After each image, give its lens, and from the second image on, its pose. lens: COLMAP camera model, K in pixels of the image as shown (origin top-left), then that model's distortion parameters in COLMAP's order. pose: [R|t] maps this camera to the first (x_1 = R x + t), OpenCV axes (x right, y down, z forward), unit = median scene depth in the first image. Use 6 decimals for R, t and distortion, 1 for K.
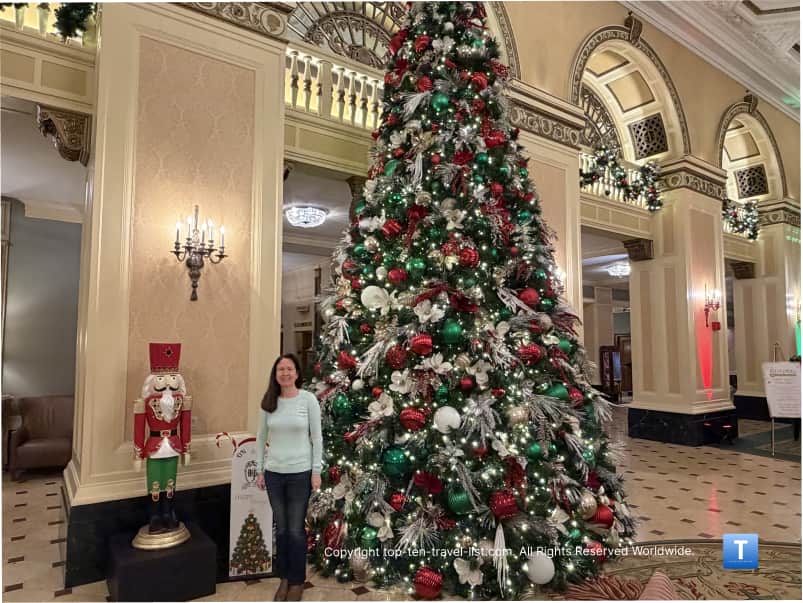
lens RADIAL K [[513.2, 0, 397.4], [0, 513.2, 308.3], [0, 0, 1]] dist [-0.007116, 0.005705]
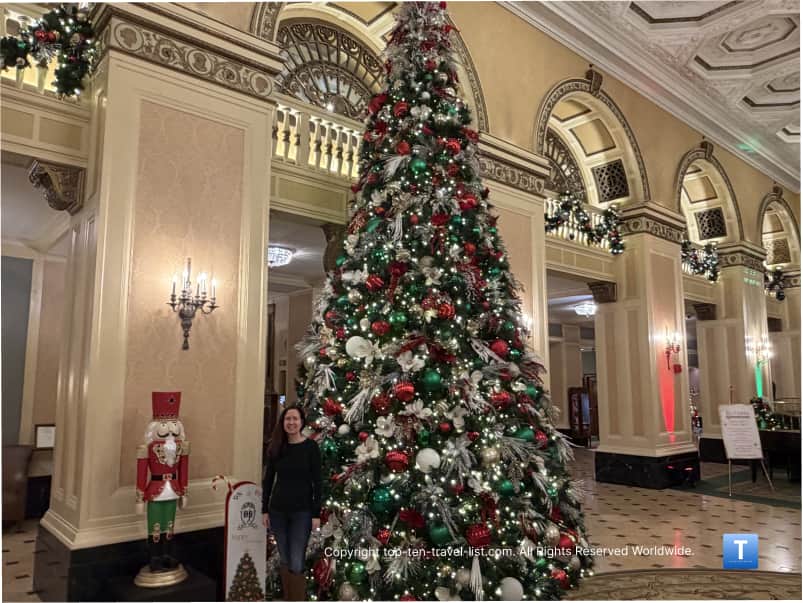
lens RADIAL K [[617.1, 0, 402.7], [0, 617.1, 298.8], [0, 0, 1]] dist [0.002622, -0.012027]
pose [[0.994118, 0.013086, 0.107507, -0.090035], [-0.006228, 0.997938, -0.063886, -0.039003], [-0.108121, 0.062840, 0.992150, -0.287786]]
